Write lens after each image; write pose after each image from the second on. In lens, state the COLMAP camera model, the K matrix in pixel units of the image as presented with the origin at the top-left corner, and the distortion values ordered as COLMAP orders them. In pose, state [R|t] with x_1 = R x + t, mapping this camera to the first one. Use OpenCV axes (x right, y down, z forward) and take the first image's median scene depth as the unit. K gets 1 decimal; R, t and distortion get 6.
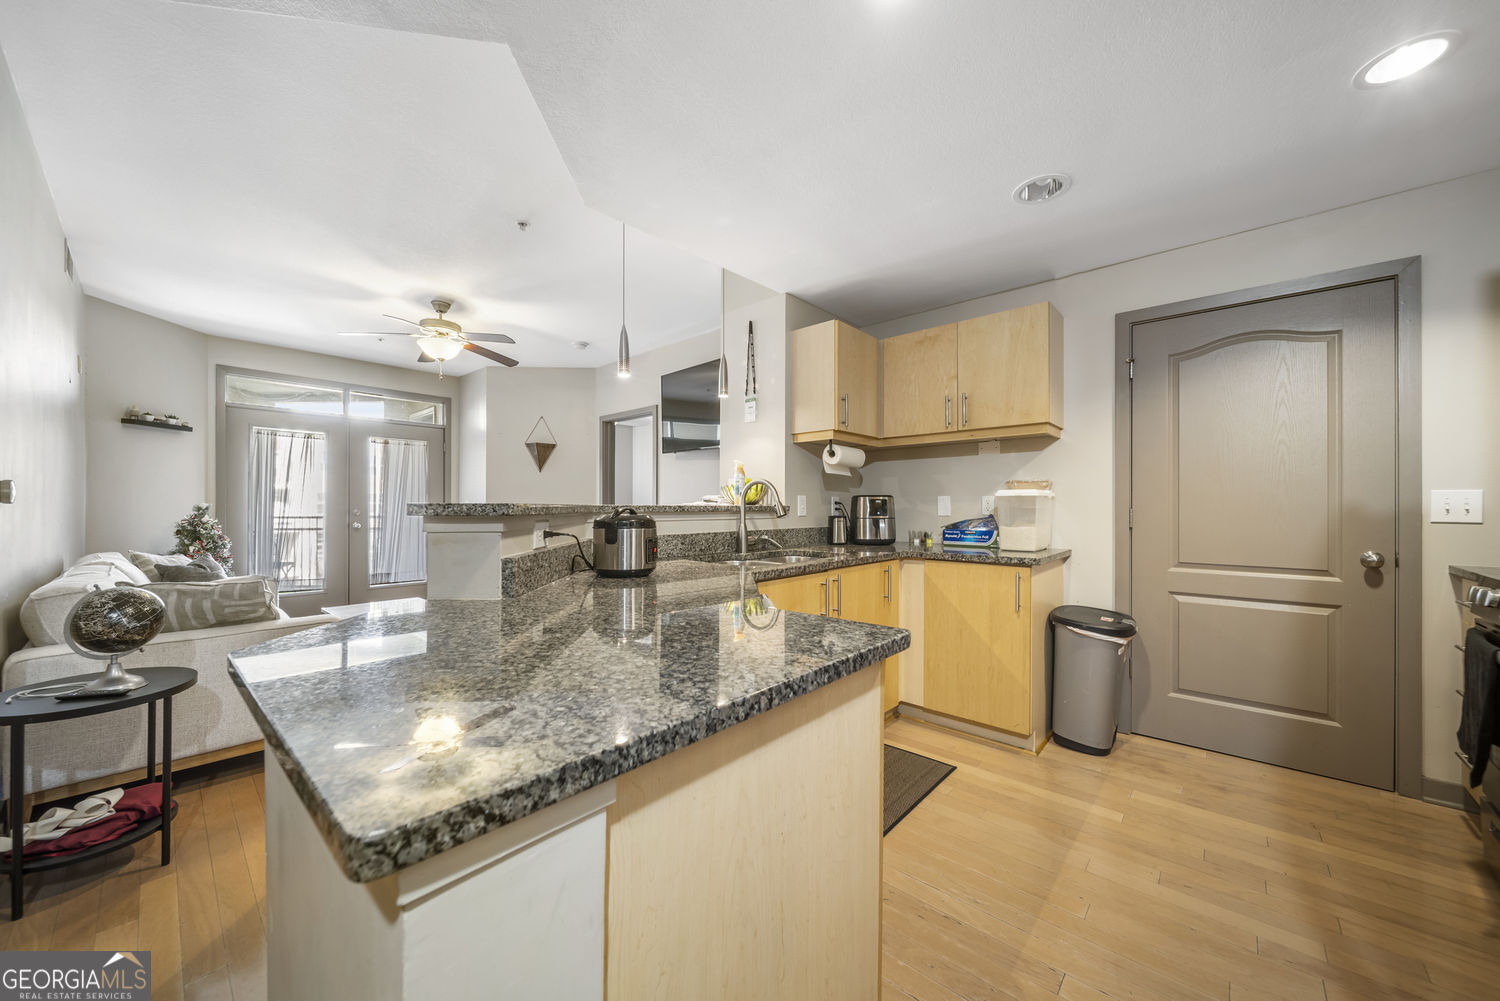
lens RADIAL K [[536.4, 0, 752.9], [0, 536.4, 505.7], [0, 0, 1]] dist [0.000843, -0.002286]
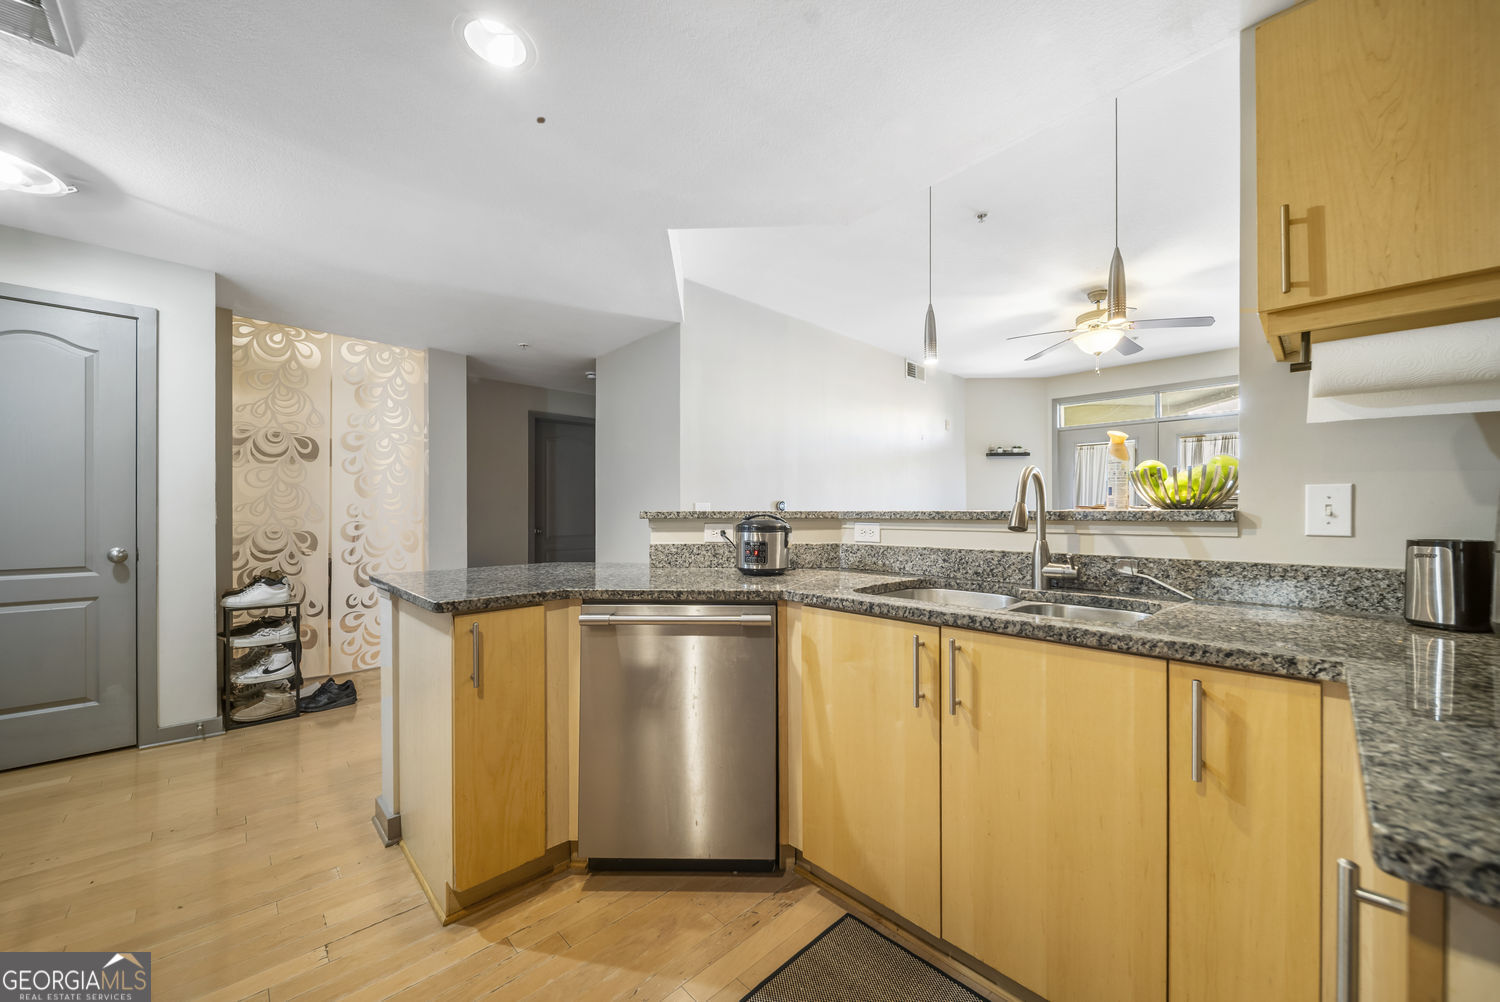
lens RADIAL K [[559.8, 0, 752.8], [0, 559.8, 507.8], [0, 0, 1]] dist [0.000500, -0.000103]
pose [[-0.076576, -0.009189, -0.997021, 0.587643], [0.003740, 0.999948, -0.009504, 0.001120], [0.997057, -0.004457, -0.076538, 0.669592]]
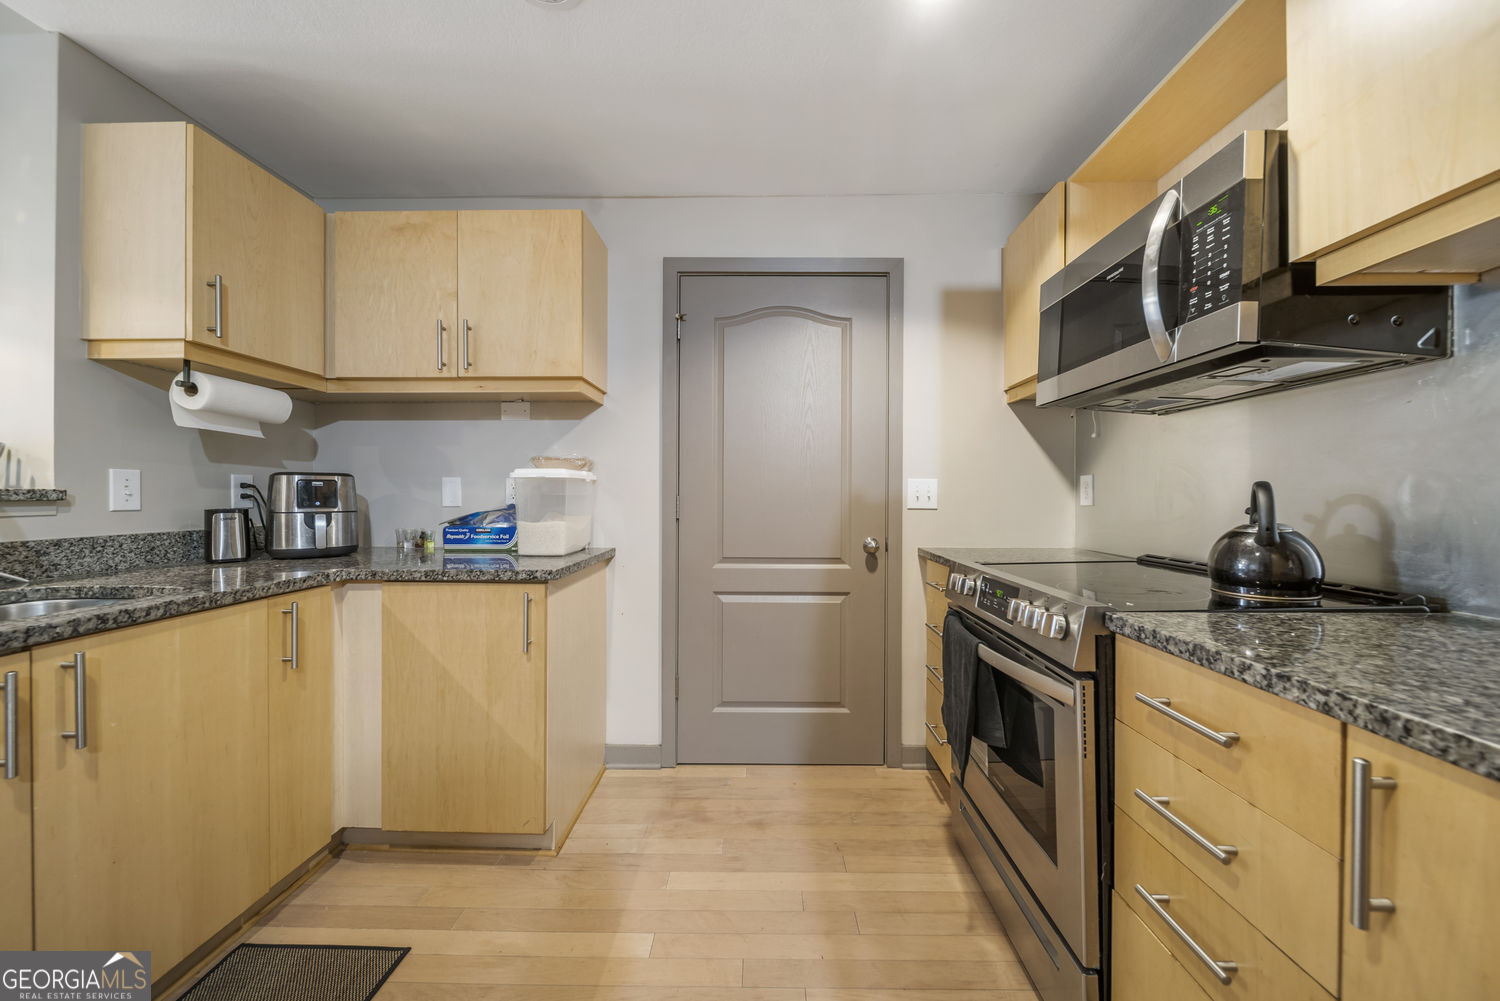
lens RADIAL K [[540.1, 0, 754.0], [0, 540.1, 499.7], [0, 0, 1]] dist [0.001170, -0.001912]
pose [[0.759140, -0.004478, 0.650912, 0.229248], [-0.003888, 0.999927, 0.011414, 0.001371], [-0.650916, -0.011195, 0.759067, 0.264094]]
